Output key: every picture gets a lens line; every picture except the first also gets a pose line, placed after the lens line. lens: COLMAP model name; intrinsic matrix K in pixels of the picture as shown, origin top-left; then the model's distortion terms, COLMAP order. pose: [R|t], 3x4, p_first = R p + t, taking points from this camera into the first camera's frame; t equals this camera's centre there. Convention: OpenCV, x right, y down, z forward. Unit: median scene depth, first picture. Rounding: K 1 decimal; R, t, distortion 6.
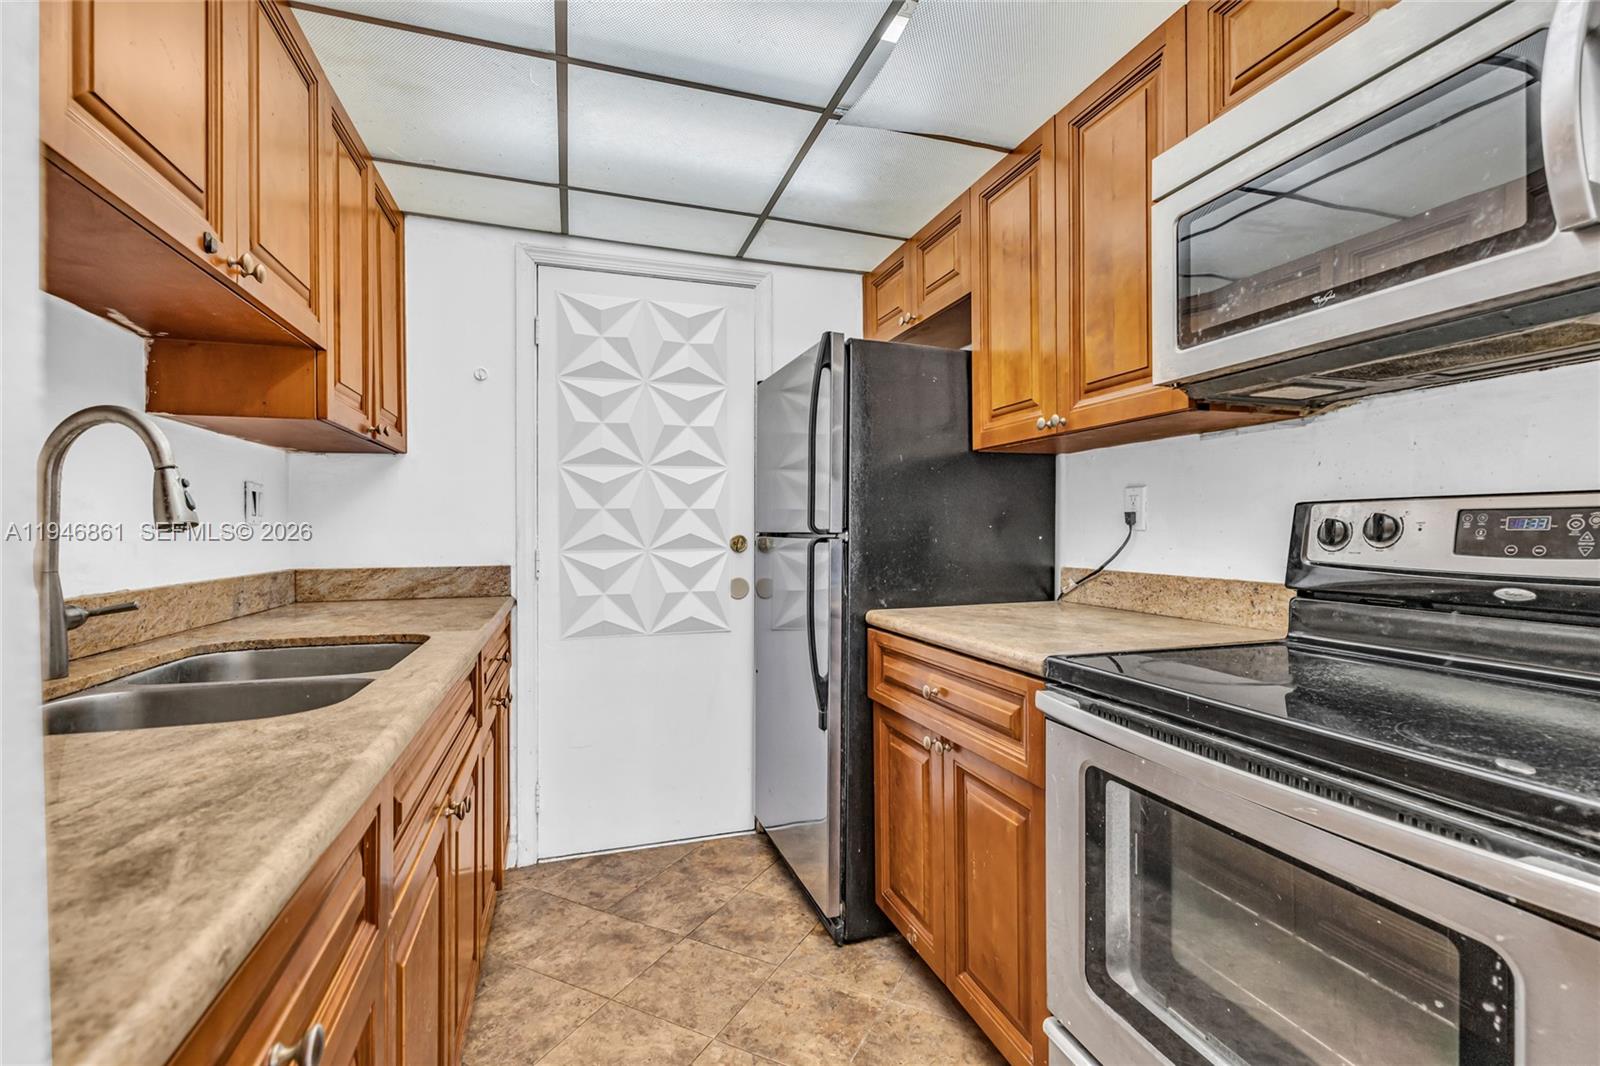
lens RADIAL K [[724.2, 0, 810.7], [0, 724.2, 528.5], [0, 0, 1]] dist [0.002141, -0.000147]
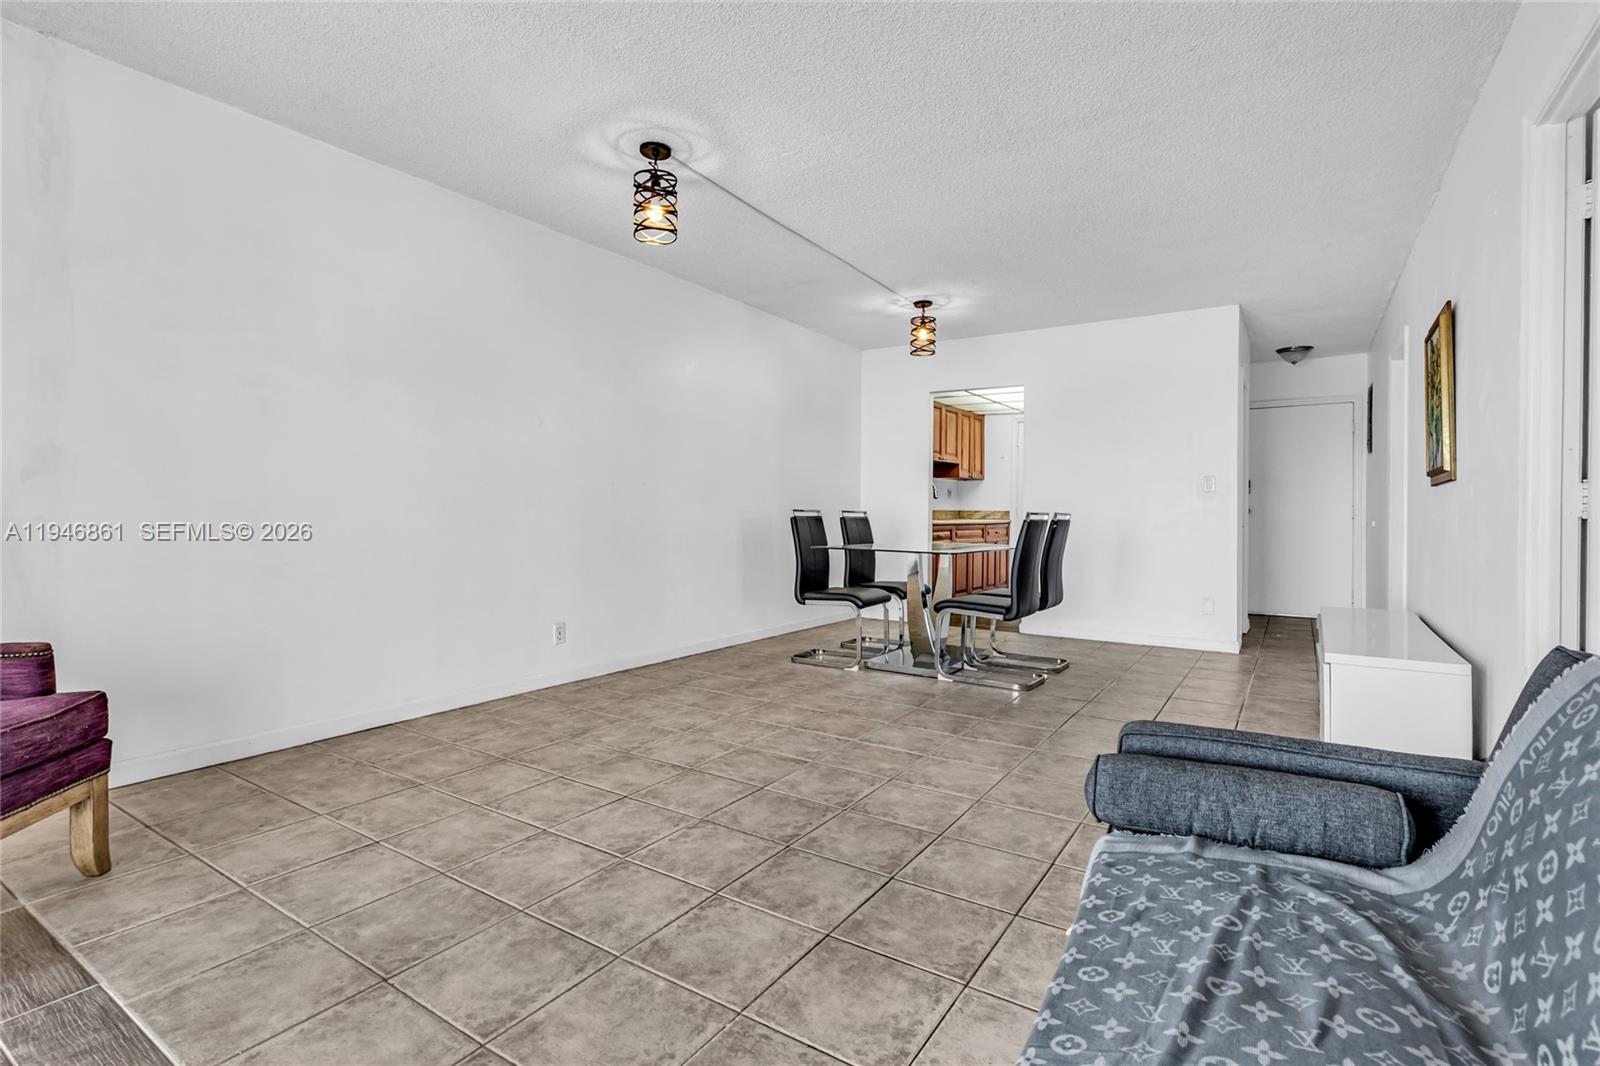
lens RADIAL K [[763.6, 0, 801.4], [0, 763.6, 522.8], [0, 0, 1]] dist [0.000879, 0.000037]
pose [[0.621164, 0.024538, -0.783296, 2.260470], [-0.012060, 0.999691, 0.021752, 0.049962], [0.783587, -0.004065, 0.621268, -2.536147]]
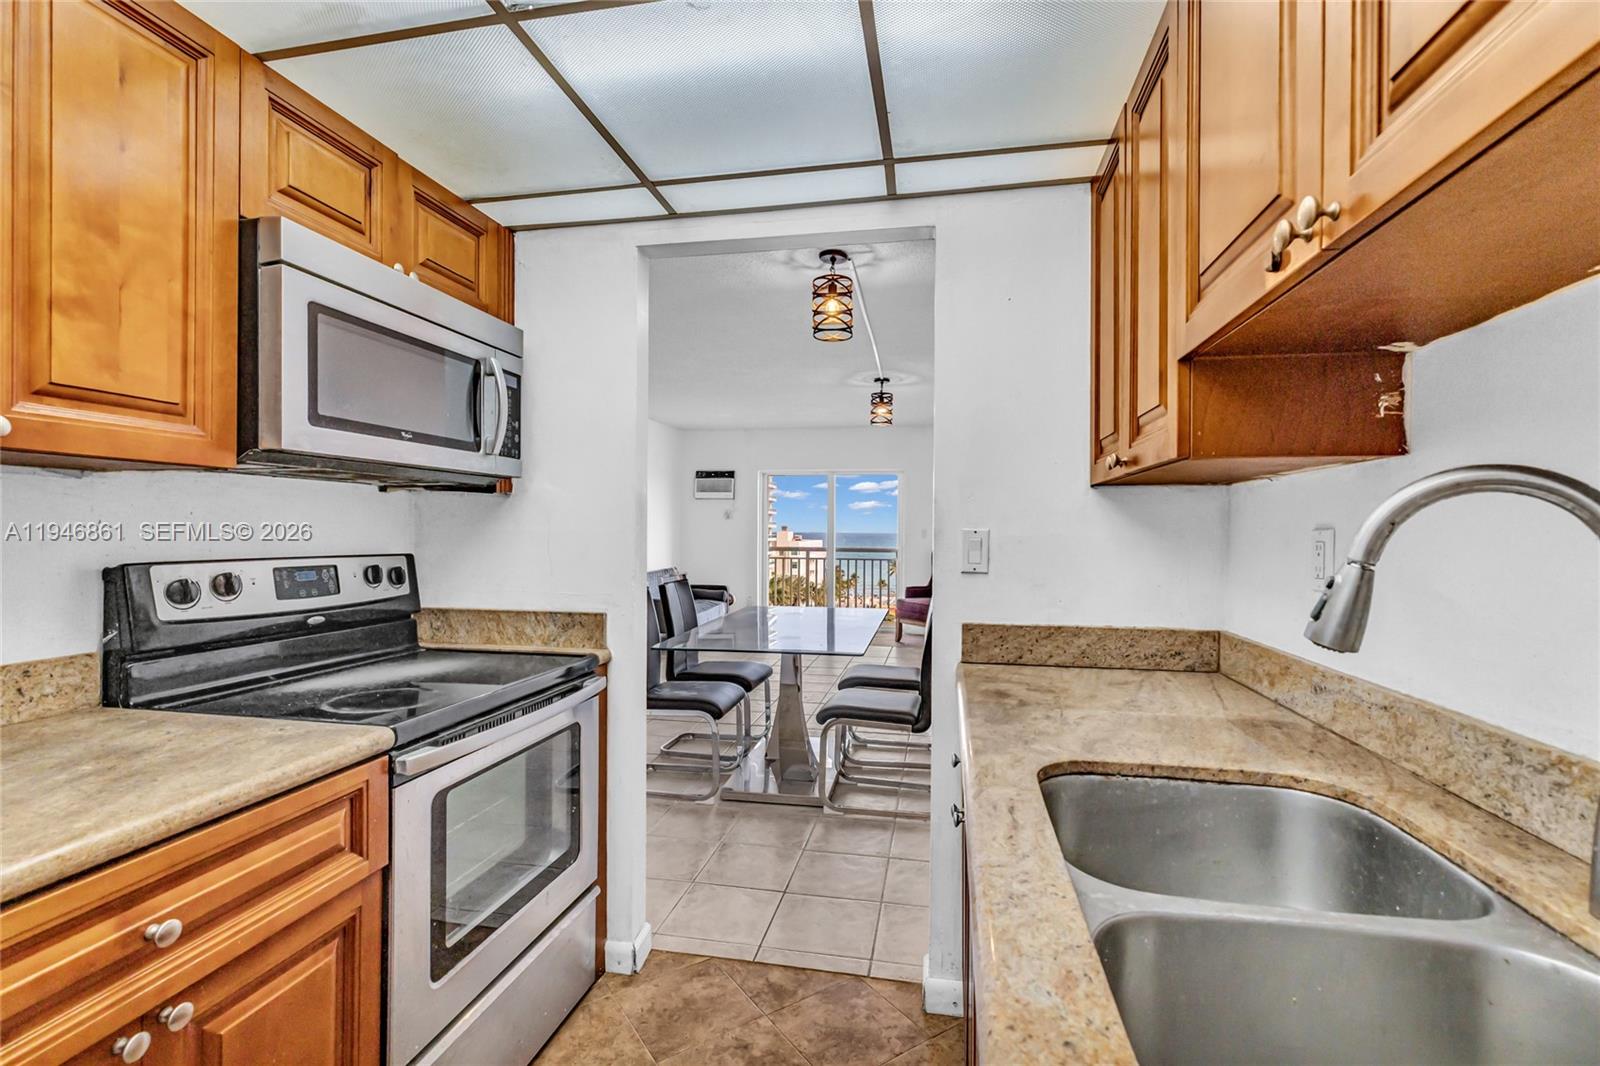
lens RADIAL K [[718.3, 0, 800.0], [0, 718.3, 533.0], [0, 0, 1]] dist [0.001500, -0.000852]
pose [[-0.866765, -0.003513, 0.498704, -0.417562], [-0.004135, 0.999991, -0.000143, -0.058601], [-0.498699, -0.002186, -0.866772, 1.009919]]
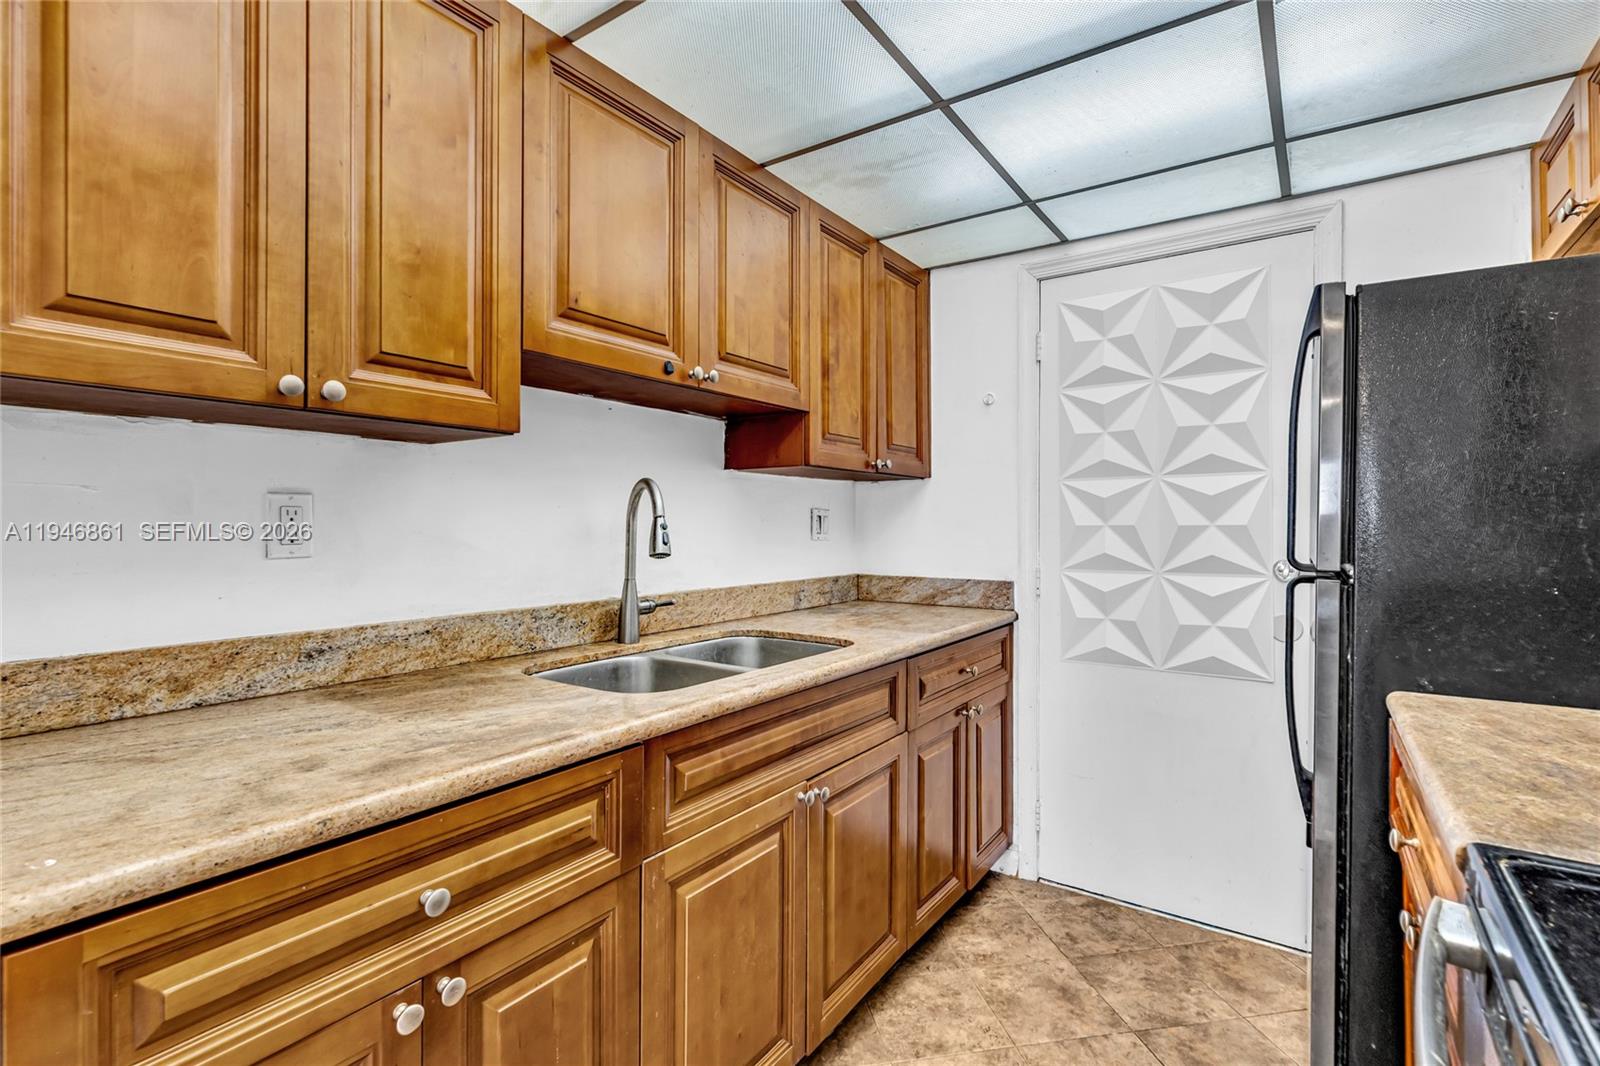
lens RADIAL K [[734.2, 0, 802.5], [0, 734.2, 520.5], [0, 0, 1]] dist [0.001384, -0.000543]
pose [[0.594432, 0.000791, -0.804146, 0.301040], [-0.001794, 0.999998, -0.000343, -0.041542], [0.804144, 0.001647, 0.594432, 0.171192]]
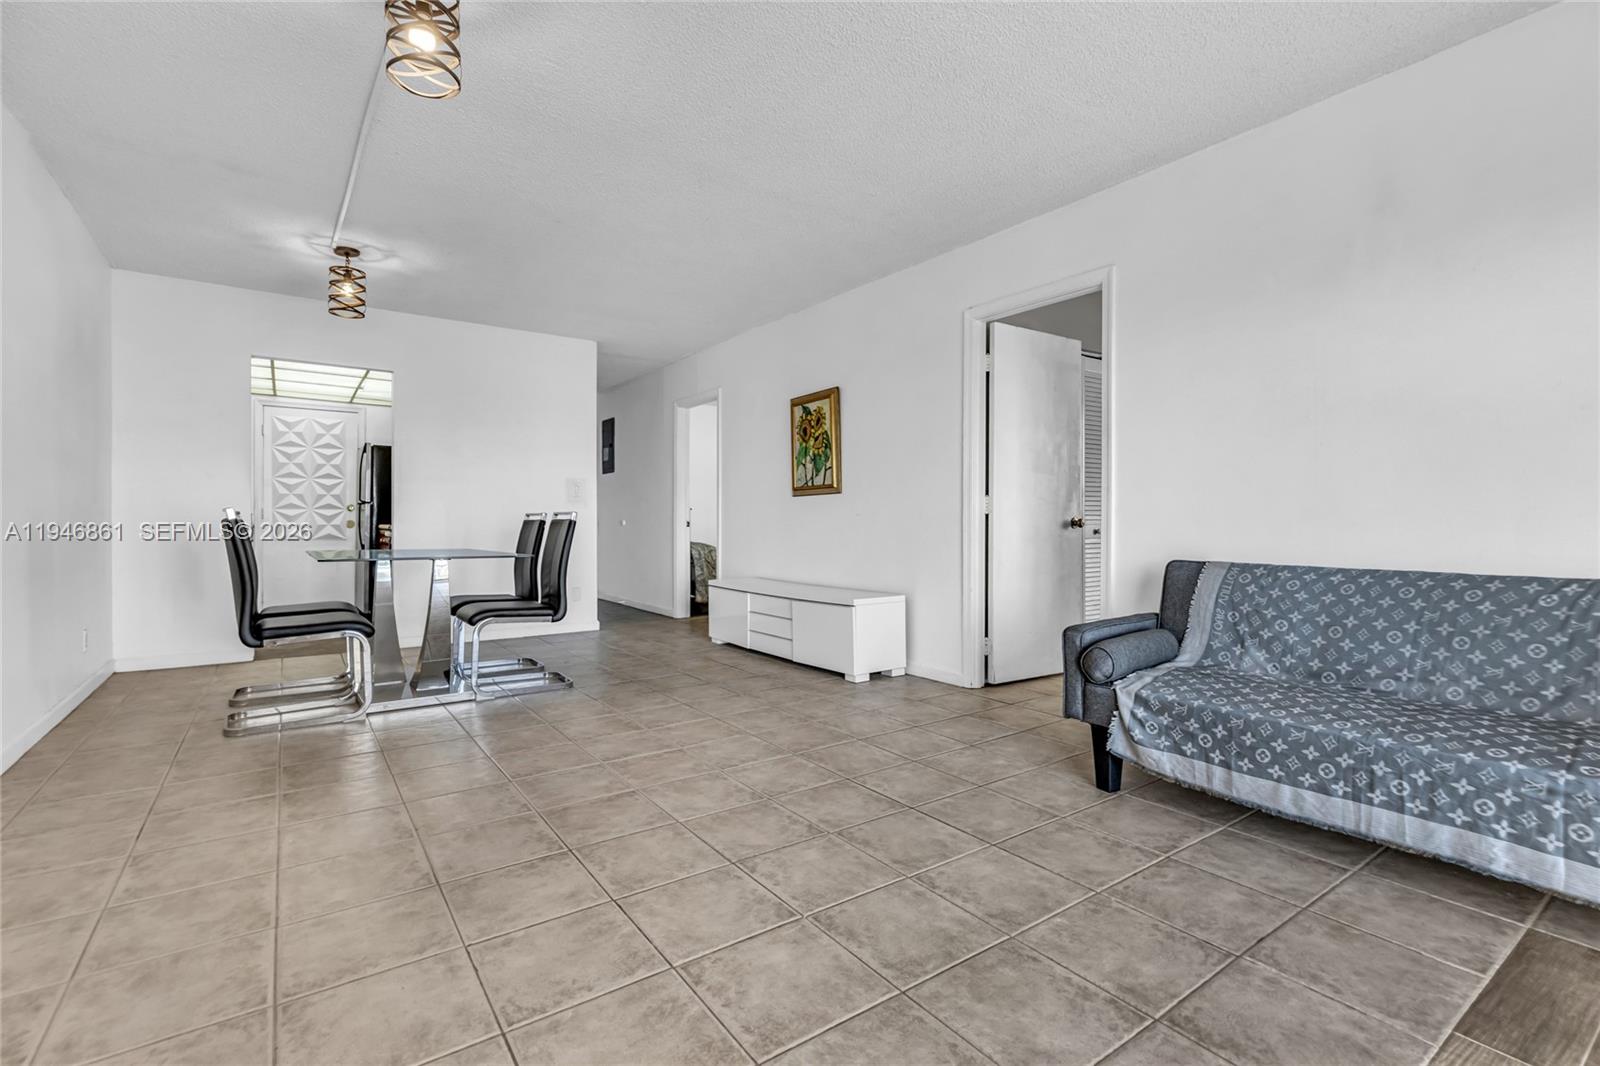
lens RADIAL K [[724.2, 0, 810.7], [0, 724.2, 528.5], [0, 0, 1]] dist [0.002141, -0.000147]
pose [[0.954164, 0.004859, 0.299244, 1.003619], [-0.007928, 0.999928, 0.009044, 0.083853], [-0.299178, -0.011002, 0.954134, -2.884759]]
